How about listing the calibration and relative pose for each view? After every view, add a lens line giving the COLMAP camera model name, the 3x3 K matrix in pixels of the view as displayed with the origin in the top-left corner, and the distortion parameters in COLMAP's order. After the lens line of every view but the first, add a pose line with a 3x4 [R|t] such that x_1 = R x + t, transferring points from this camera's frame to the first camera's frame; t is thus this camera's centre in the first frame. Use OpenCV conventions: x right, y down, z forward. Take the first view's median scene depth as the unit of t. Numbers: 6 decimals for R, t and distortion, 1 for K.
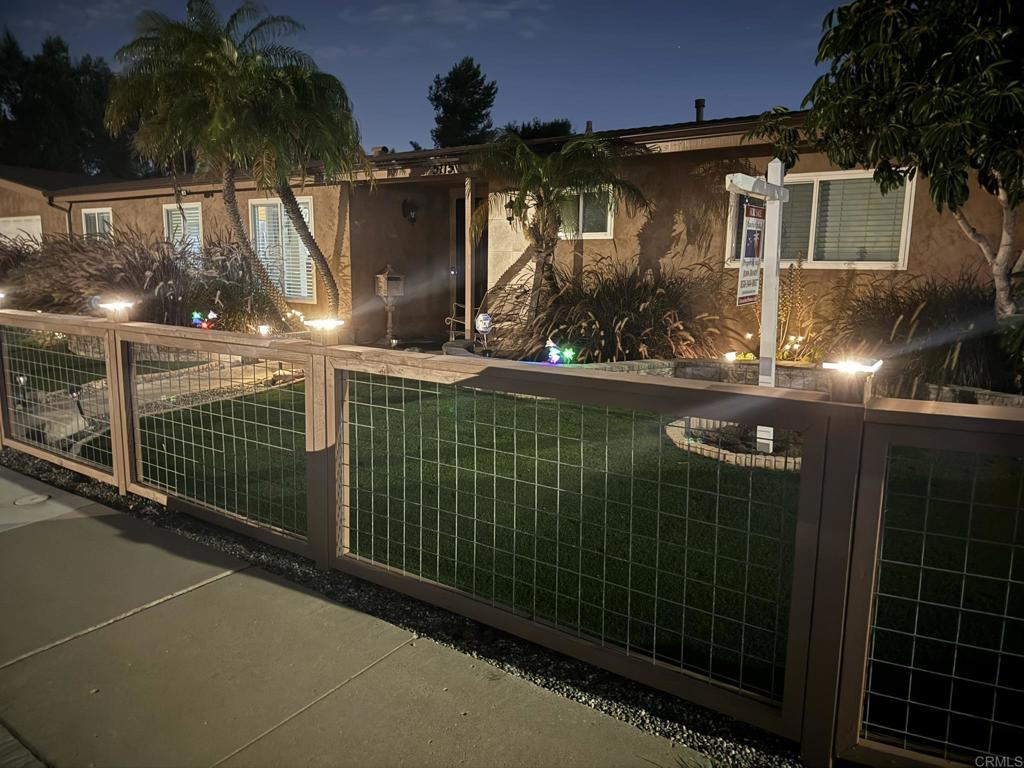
lens RADIAL K [[729.0, 0, 507.2], [0, 729.0, 384.4], [0, 0, 1]] dist [0.049748, -0.058895]
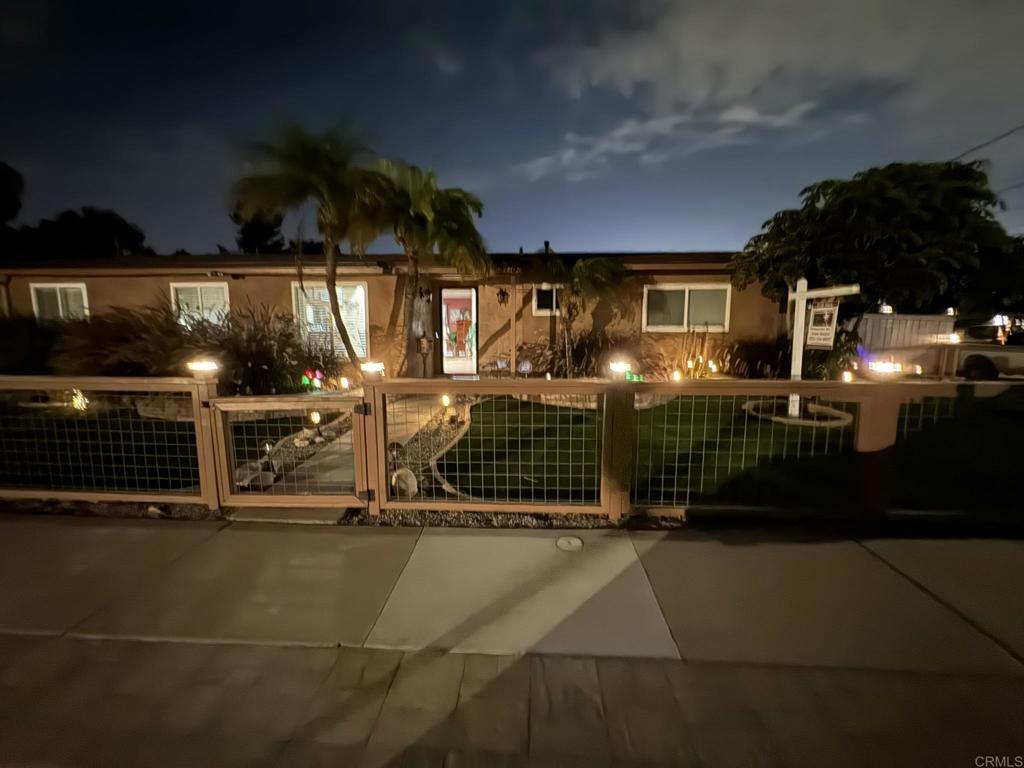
lens RADIAL K [[404.9, 0, 512.0], [0, 404.9, 384.0], [0, 0, 1]] dist [0.002256, 0.000121]
pose [[0.839045, -0.084104, 0.537522, -0.527534], [0.098074, 0.995176, 0.002622, -0.050575], [-0.535150, 0.050517, 0.843246, 0.259005]]
